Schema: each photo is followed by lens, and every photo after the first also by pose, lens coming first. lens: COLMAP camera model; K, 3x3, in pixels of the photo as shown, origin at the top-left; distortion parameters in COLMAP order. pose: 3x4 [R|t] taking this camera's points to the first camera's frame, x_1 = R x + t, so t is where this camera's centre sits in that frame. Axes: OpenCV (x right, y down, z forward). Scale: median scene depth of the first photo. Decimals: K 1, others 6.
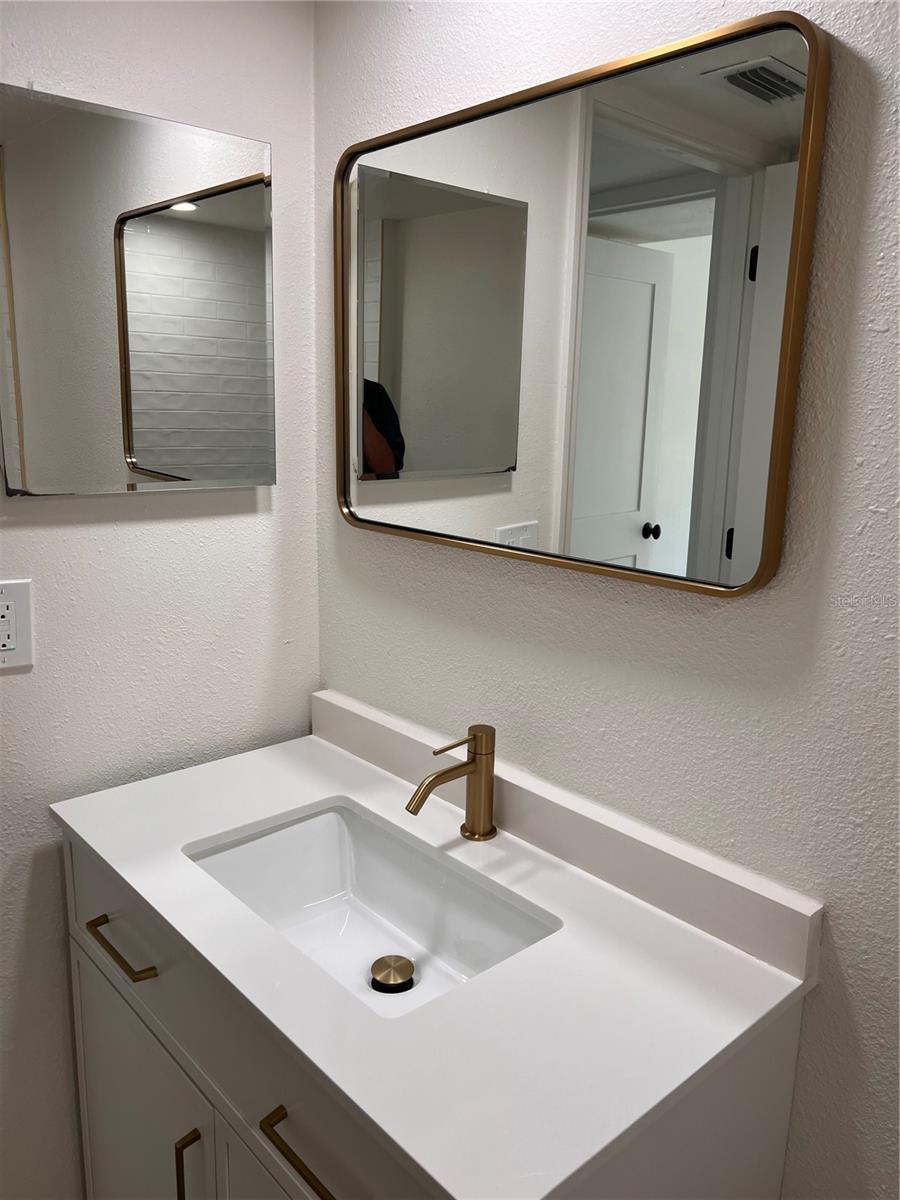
lens RADIAL K [[896.5, 0, 449.6], [0, 896.5, 600.8], [0, 0, 1]] dist [0.029296, -0.047043]
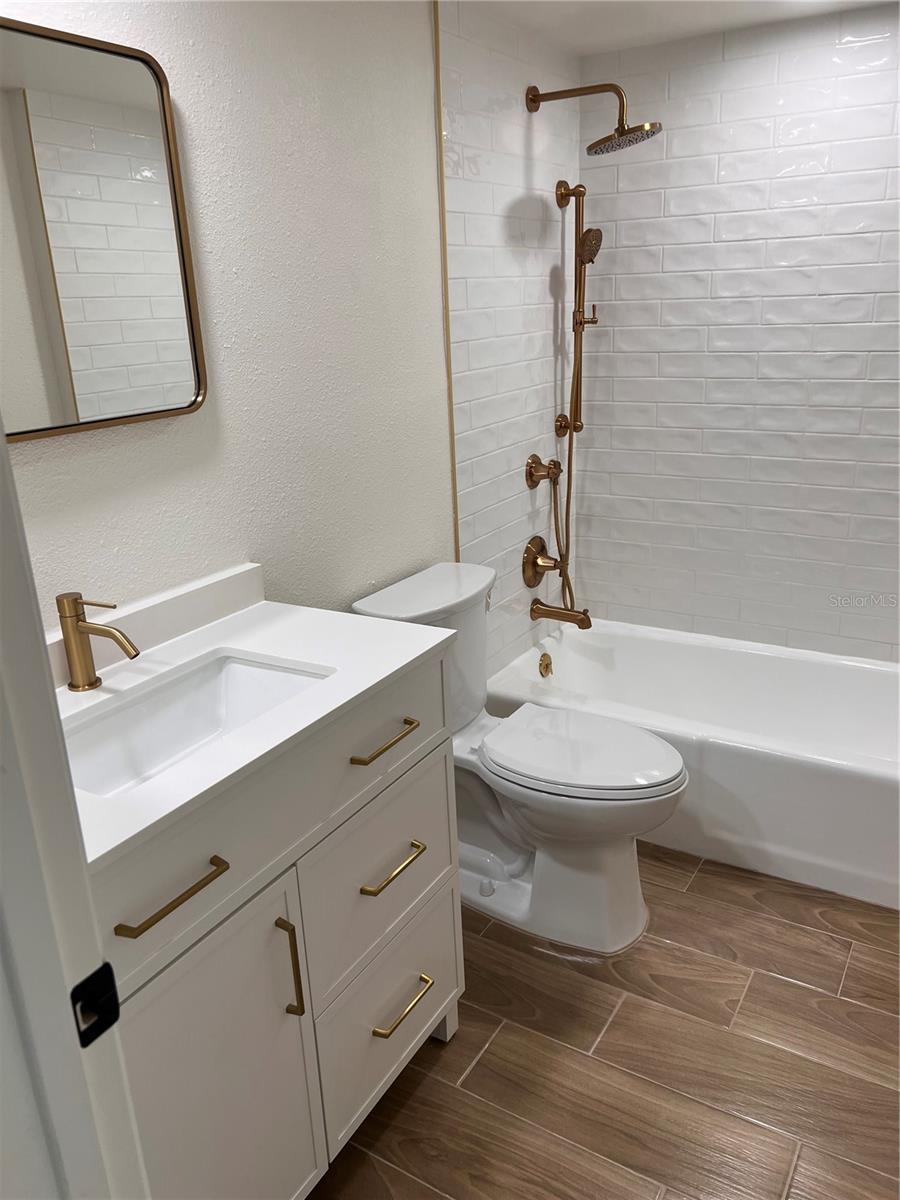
lens RADIAL K [[896.5, 0, 450.5], [0, 896.5, 599.4], [0, 0, 1]] dist [0.029296, -0.047043]
pose [[-0.310868, -0.312820, 0.897499, -1.226951], [0.216573, 0.896131, 0.387357, -0.201320], [-0.925450, 0.314791, -0.210830, 0.862342]]
